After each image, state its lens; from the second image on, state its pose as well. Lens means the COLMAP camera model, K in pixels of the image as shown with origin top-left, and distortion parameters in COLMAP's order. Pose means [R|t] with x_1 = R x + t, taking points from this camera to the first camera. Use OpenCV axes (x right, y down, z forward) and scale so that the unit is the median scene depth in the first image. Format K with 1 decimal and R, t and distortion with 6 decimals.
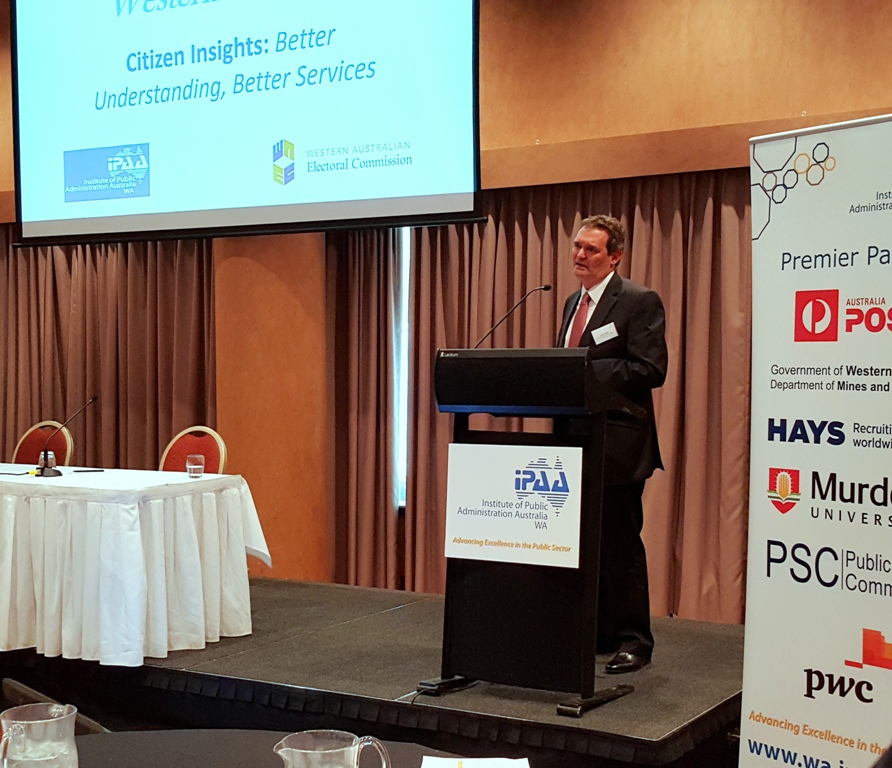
lens RADIAL K [[1401.6, 0, 406.5], [0, 1401.6, 433.1], [0, 0, 1]] dist [0.146898, -0.236204]
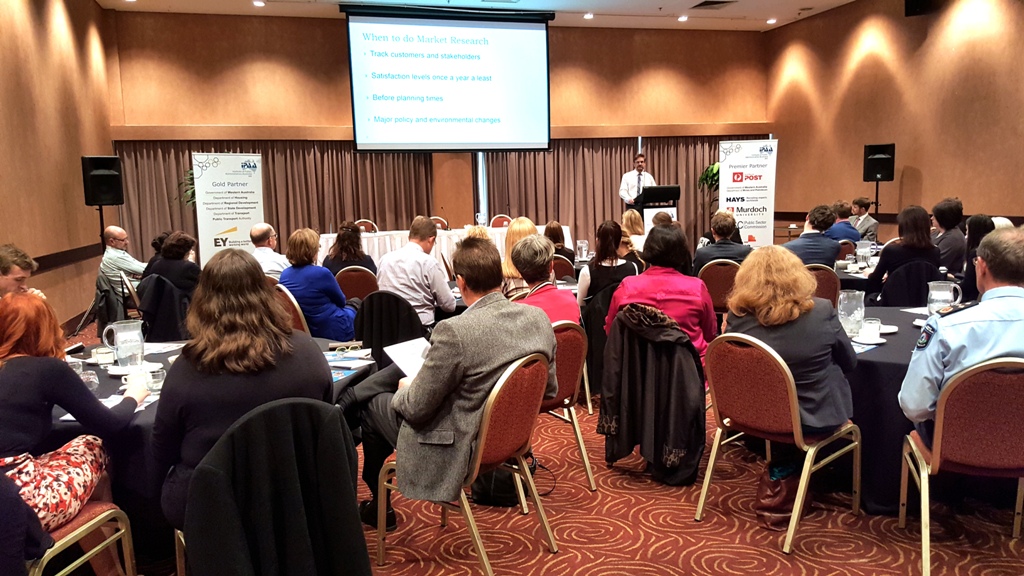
lens RADIAL K [[793.9, 0, 512.0], [0, 793.9, 288.0], [0, 0, 1]] dist [0.163421, -0.262137]
pose [[0.666080, -0.102734, 0.738771, -2.122284], [0.067018, 0.994706, 0.077900, 0.031706], [-0.742863, -0.002376, 0.669439, -0.320480]]
